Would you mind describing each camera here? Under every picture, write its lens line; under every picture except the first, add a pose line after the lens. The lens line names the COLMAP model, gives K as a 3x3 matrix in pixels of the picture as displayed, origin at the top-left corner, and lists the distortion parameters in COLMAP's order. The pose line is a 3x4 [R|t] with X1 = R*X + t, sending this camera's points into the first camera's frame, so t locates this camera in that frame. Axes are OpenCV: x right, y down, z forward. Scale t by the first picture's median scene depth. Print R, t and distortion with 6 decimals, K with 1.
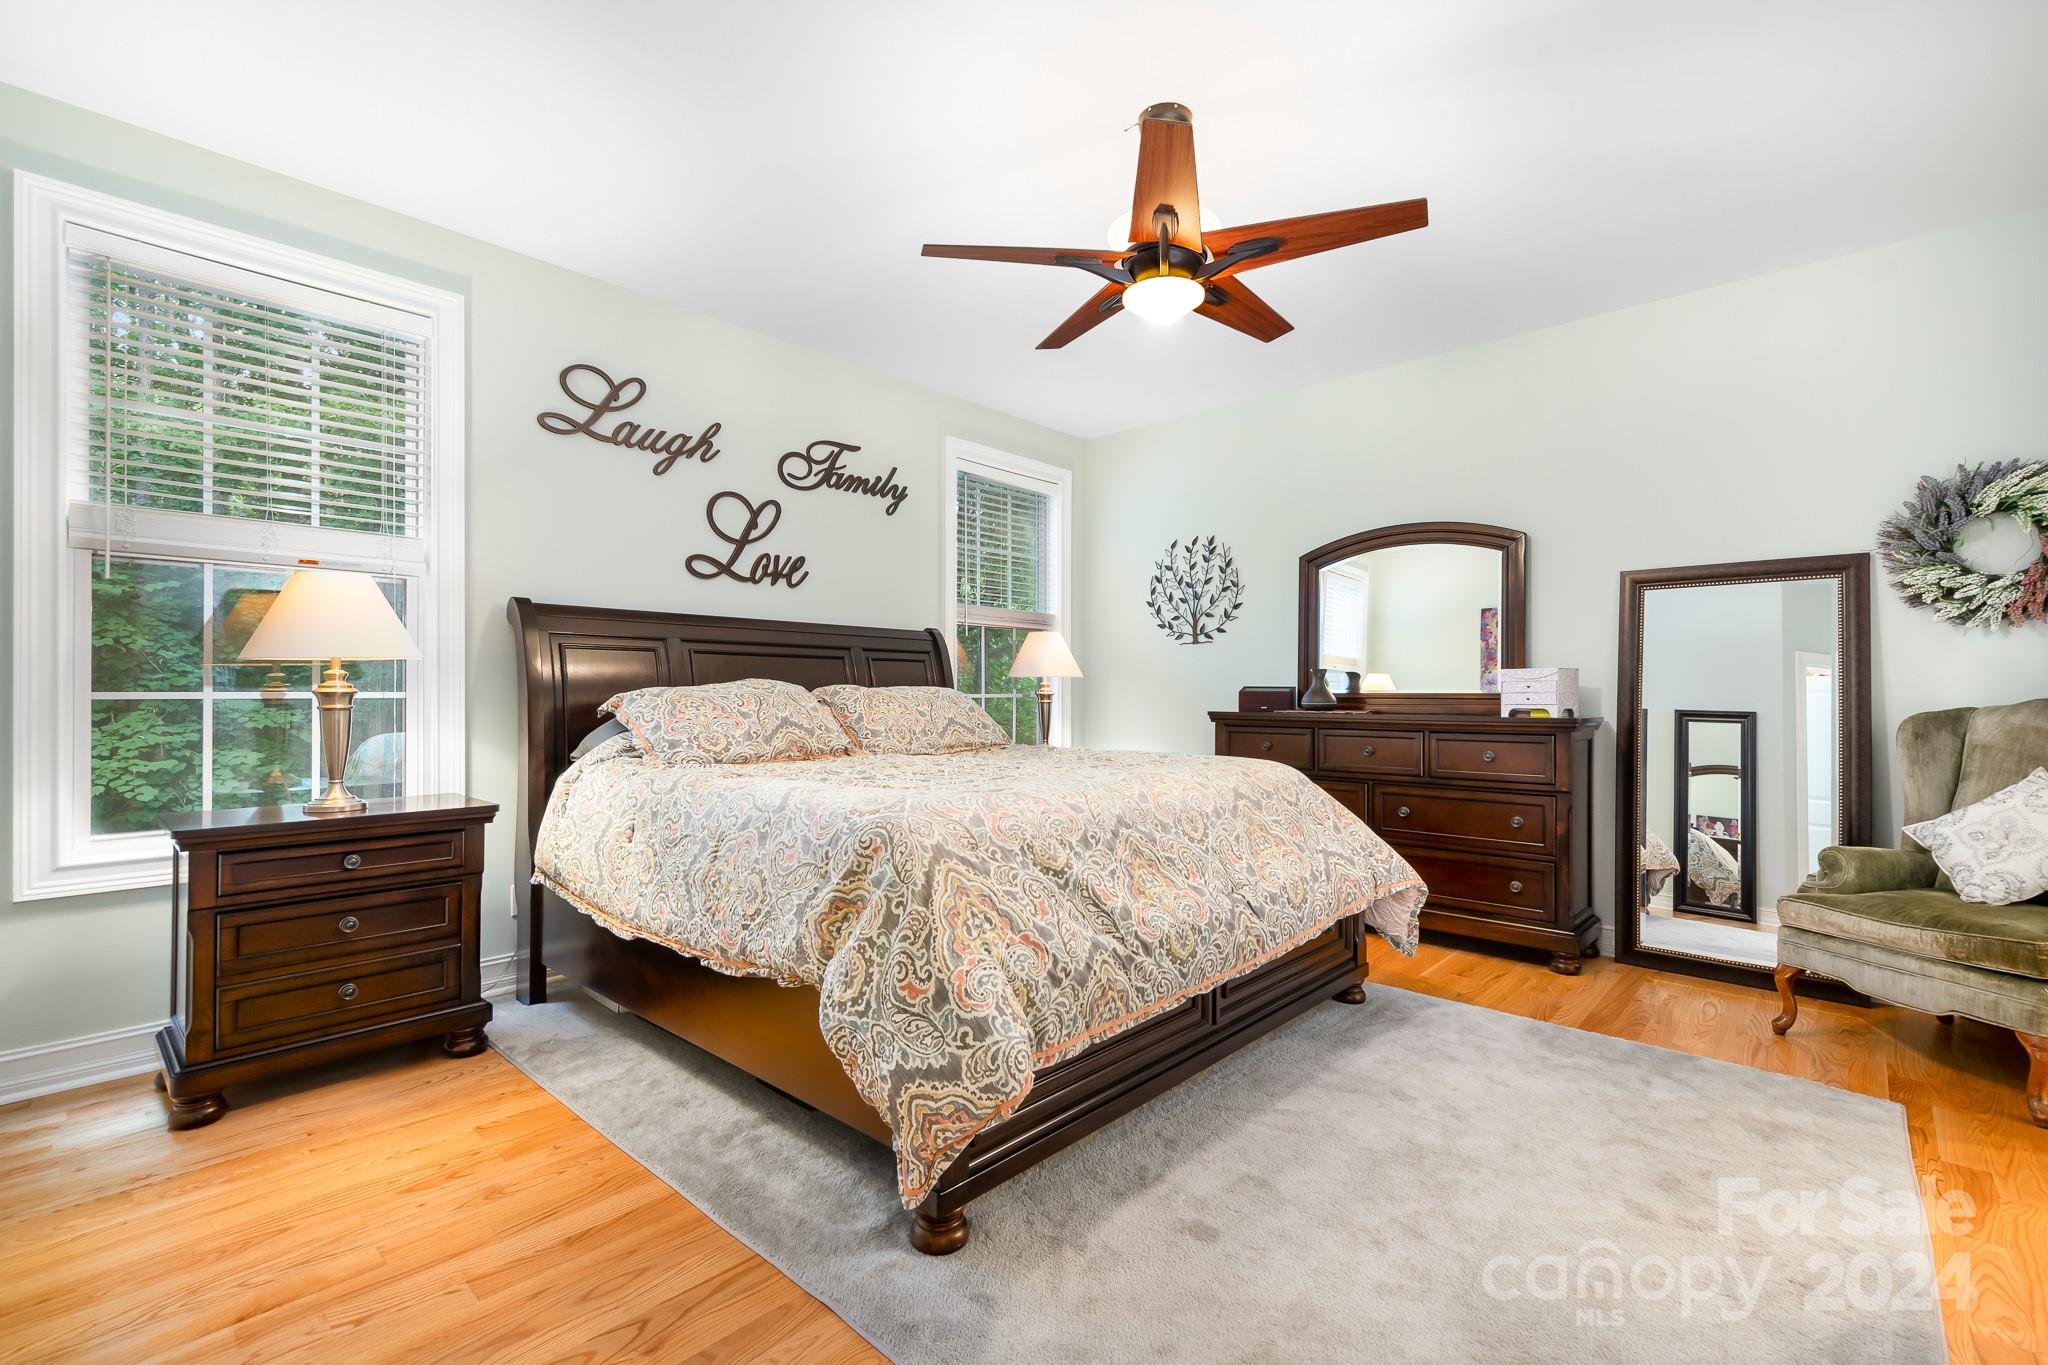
lens RADIAL K [[901.4, 0, 1020.2], [0, 901.4, 691.7], [0, 0, 1]] dist [0.003743, 0.000037]
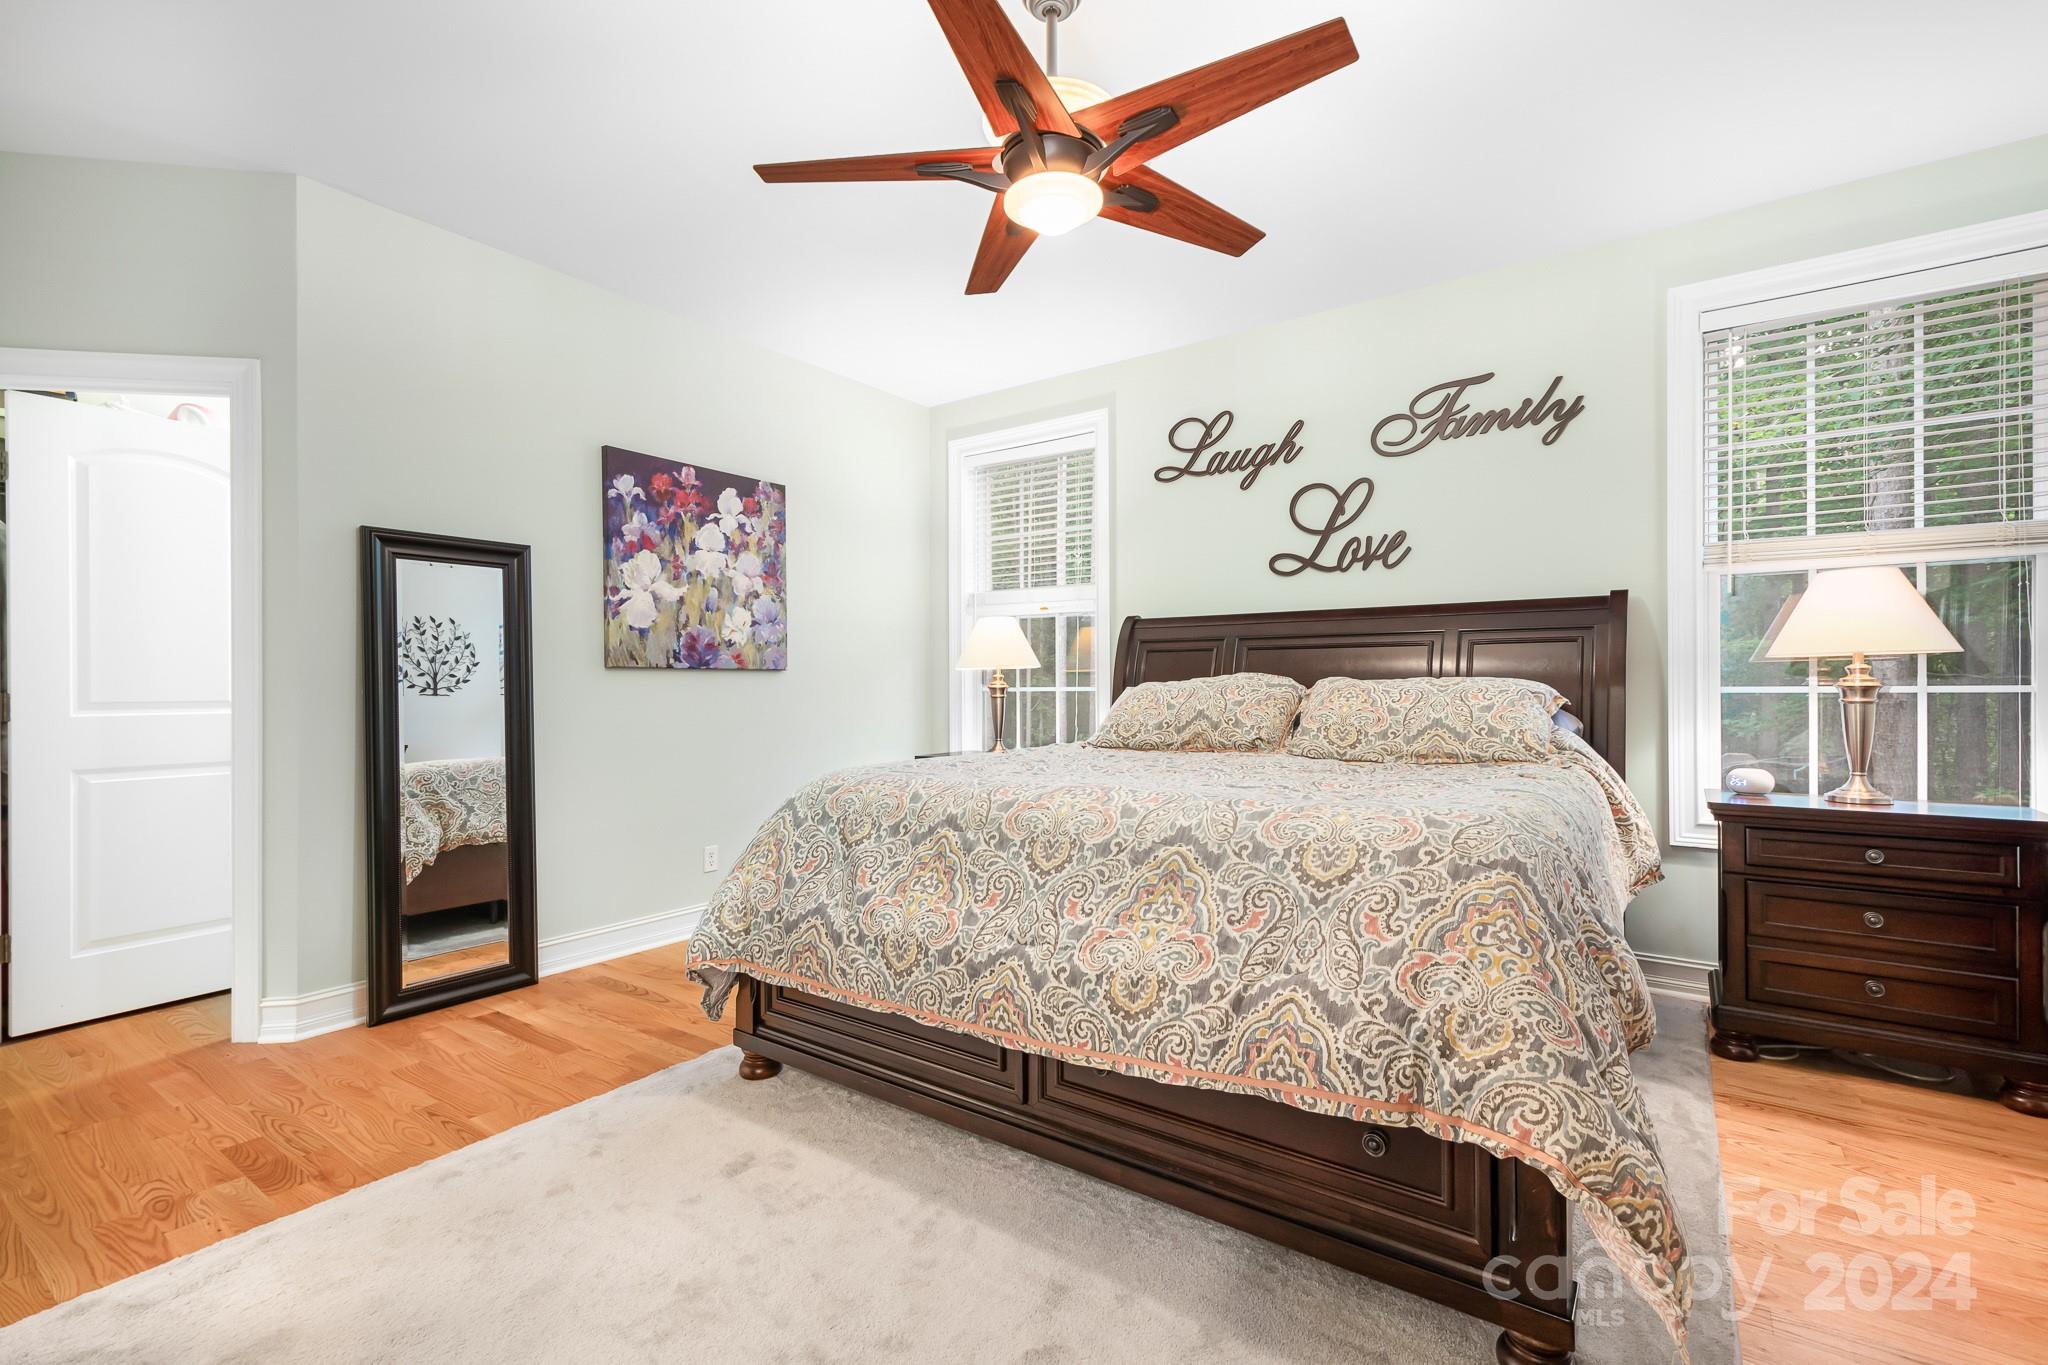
lens RADIAL K [[901.4, 0, 1023.2], [0, 901.4, 684.0], [0, 0, 1]] dist [0.003743, 0.000037]
pose [[0.125648, -0.007662, -0.992045, 0.617424], [0.004636, 0.999964, -0.007136, 0.003778], [0.992064, -0.003702, 0.125679, 0.555600]]
